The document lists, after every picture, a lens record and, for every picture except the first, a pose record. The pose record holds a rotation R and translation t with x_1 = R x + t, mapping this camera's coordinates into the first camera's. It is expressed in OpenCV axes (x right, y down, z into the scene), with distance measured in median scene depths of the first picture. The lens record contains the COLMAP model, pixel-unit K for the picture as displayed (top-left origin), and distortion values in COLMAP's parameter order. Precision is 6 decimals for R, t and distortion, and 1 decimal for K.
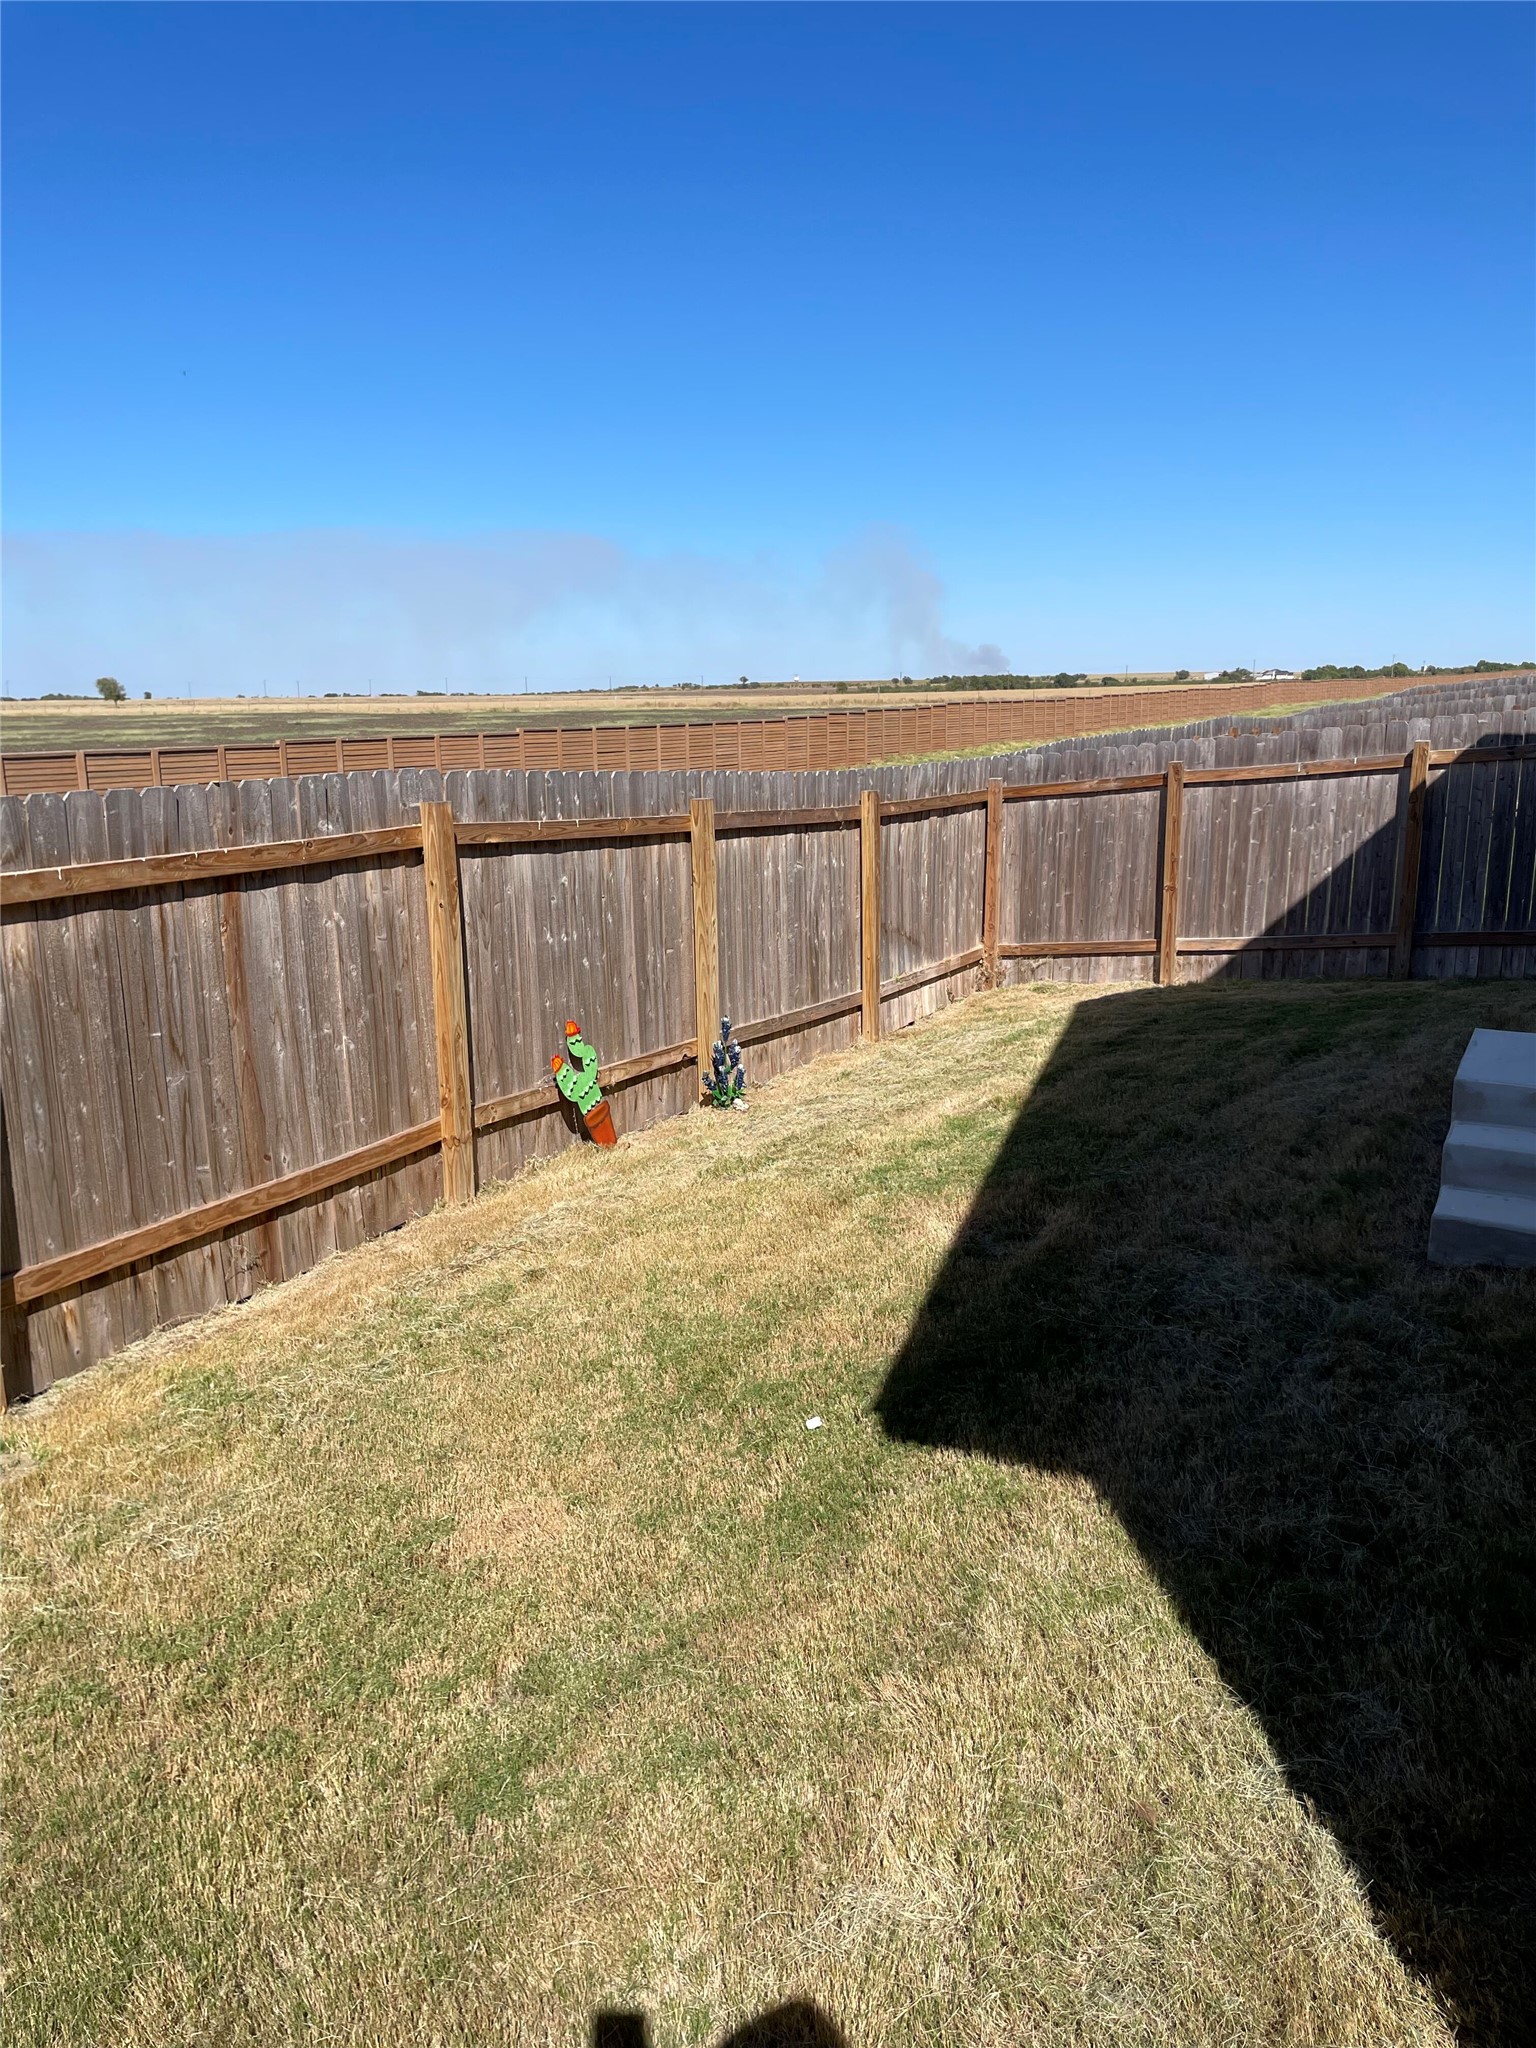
lens RADIAL K [[1532.5, 0, 768.0], [0, 1532.5, 1024.0], [0, 0, 1]] dist [0.092946, -0.126546]
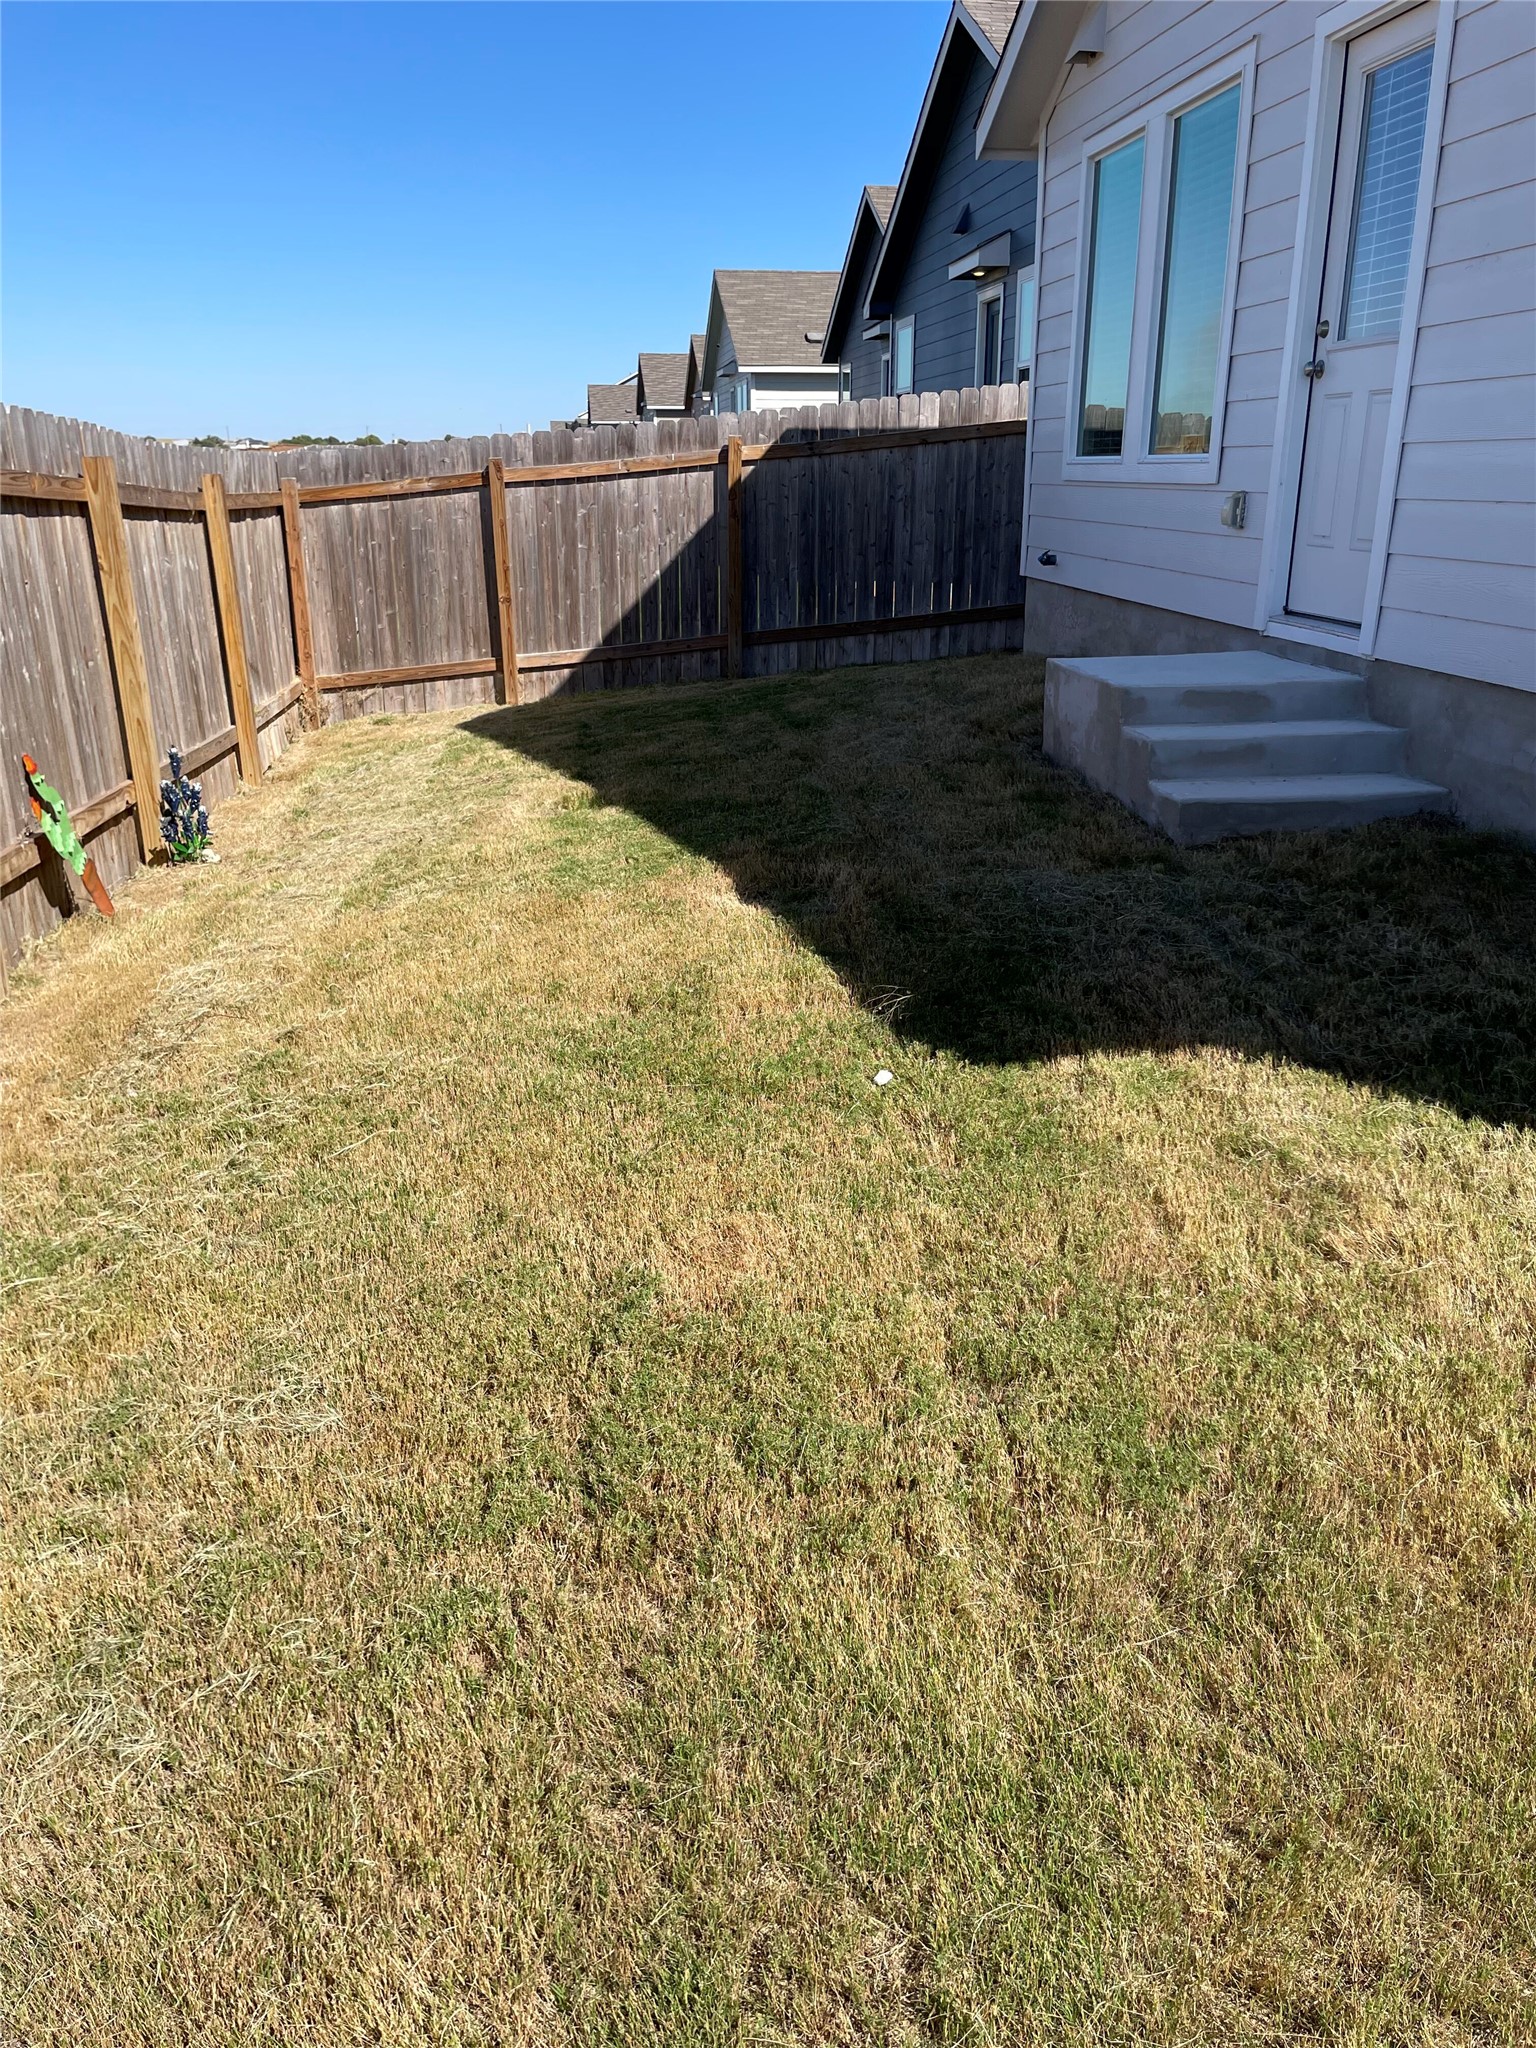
lens RADIAL K [[1532.5, 0, 768.0], [0, 1532.5, 1024.0], [0, 0, 1]] dist [0.092946, -0.126546]
pose [[0.813602, -0.188871, 0.549890, -0.181209], [0.114179, 0.979253, 0.167409, 0.026776], [-0.570101, -0.073419, 0.818288, 0.116132]]
